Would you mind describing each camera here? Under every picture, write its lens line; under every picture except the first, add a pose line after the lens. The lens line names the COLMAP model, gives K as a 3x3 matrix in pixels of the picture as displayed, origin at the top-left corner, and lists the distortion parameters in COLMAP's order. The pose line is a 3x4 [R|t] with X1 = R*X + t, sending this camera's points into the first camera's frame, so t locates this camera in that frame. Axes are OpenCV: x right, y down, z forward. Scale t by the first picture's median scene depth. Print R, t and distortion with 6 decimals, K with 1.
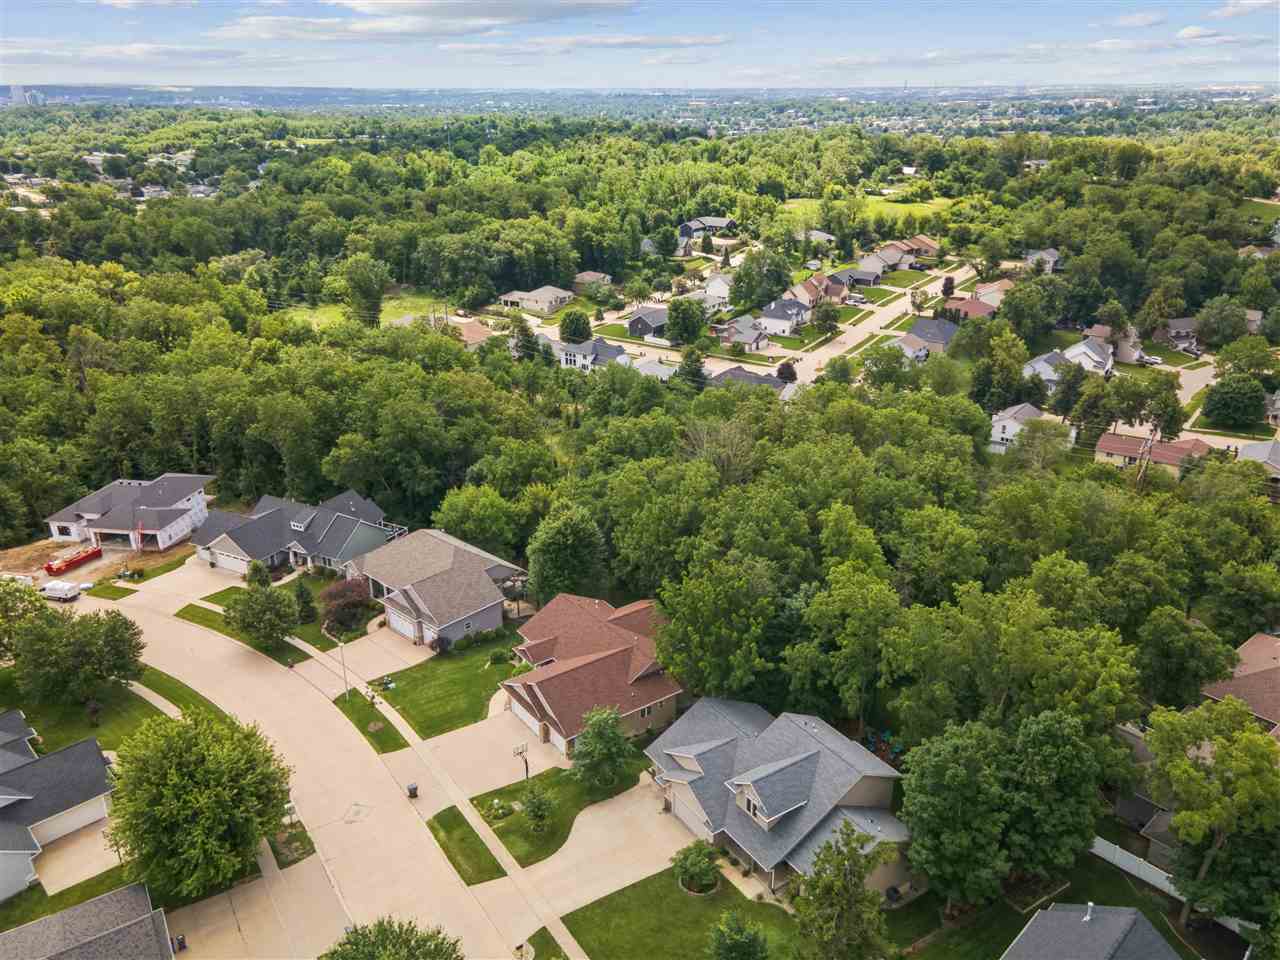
lens RADIAL K [[988.5, 0, 640.0], [0, 988.5, 480.0], [0, 0, 1]] dist [0.031260, 0.036484]
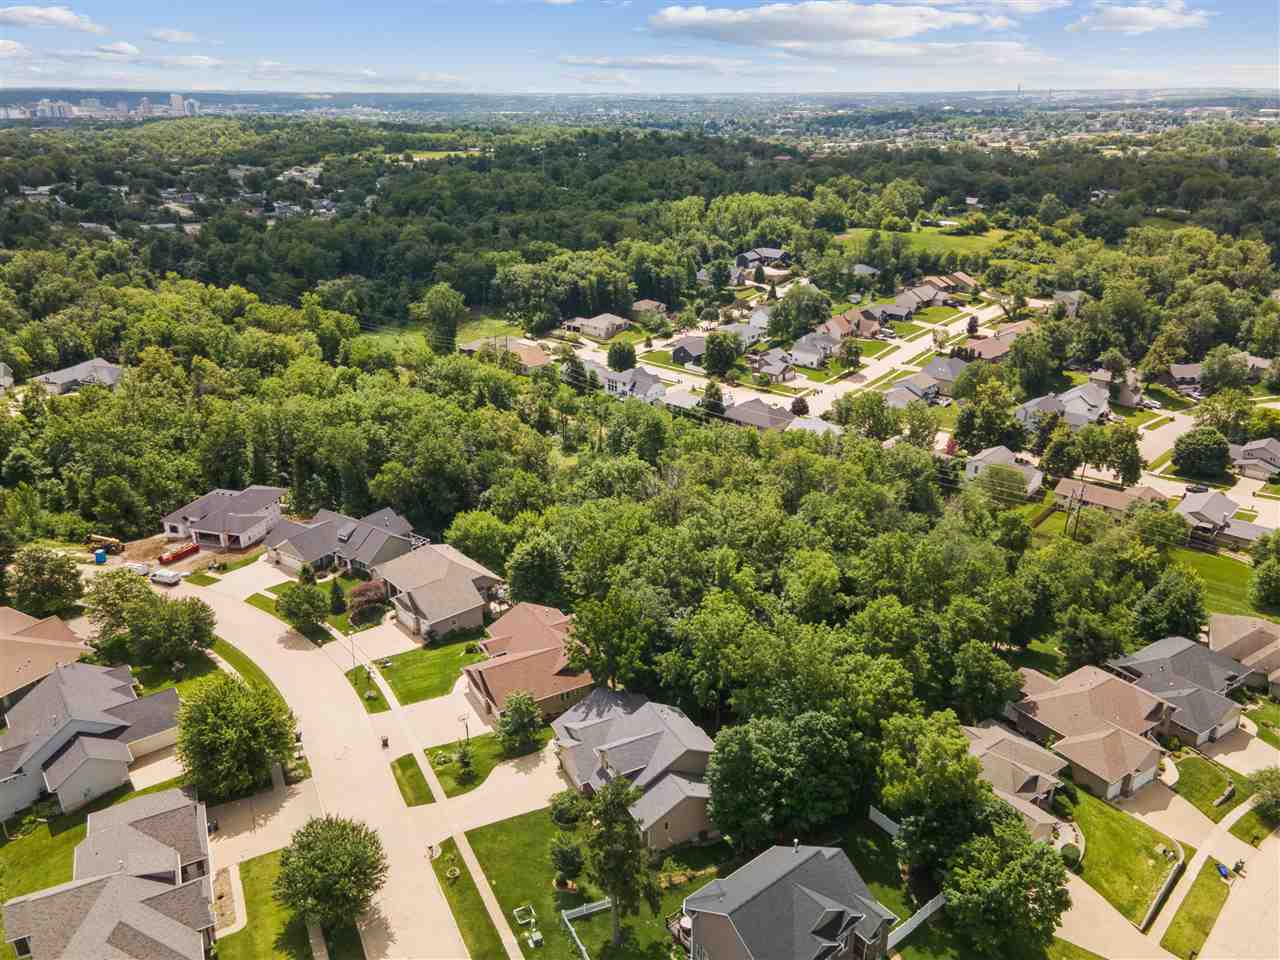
lens RADIAL K [[955.1, 0, 640.0], [0, 955.1, 480.0], [0, 0, 1]] dist [0.022477, 0.063836]
pose [[0.994515, 0.043956, -0.094908, 0.073025], [-0.043339, 0.999024, 0.008553, -0.025206], [0.095192, -0.004393, 0.995449, -0.095424]]
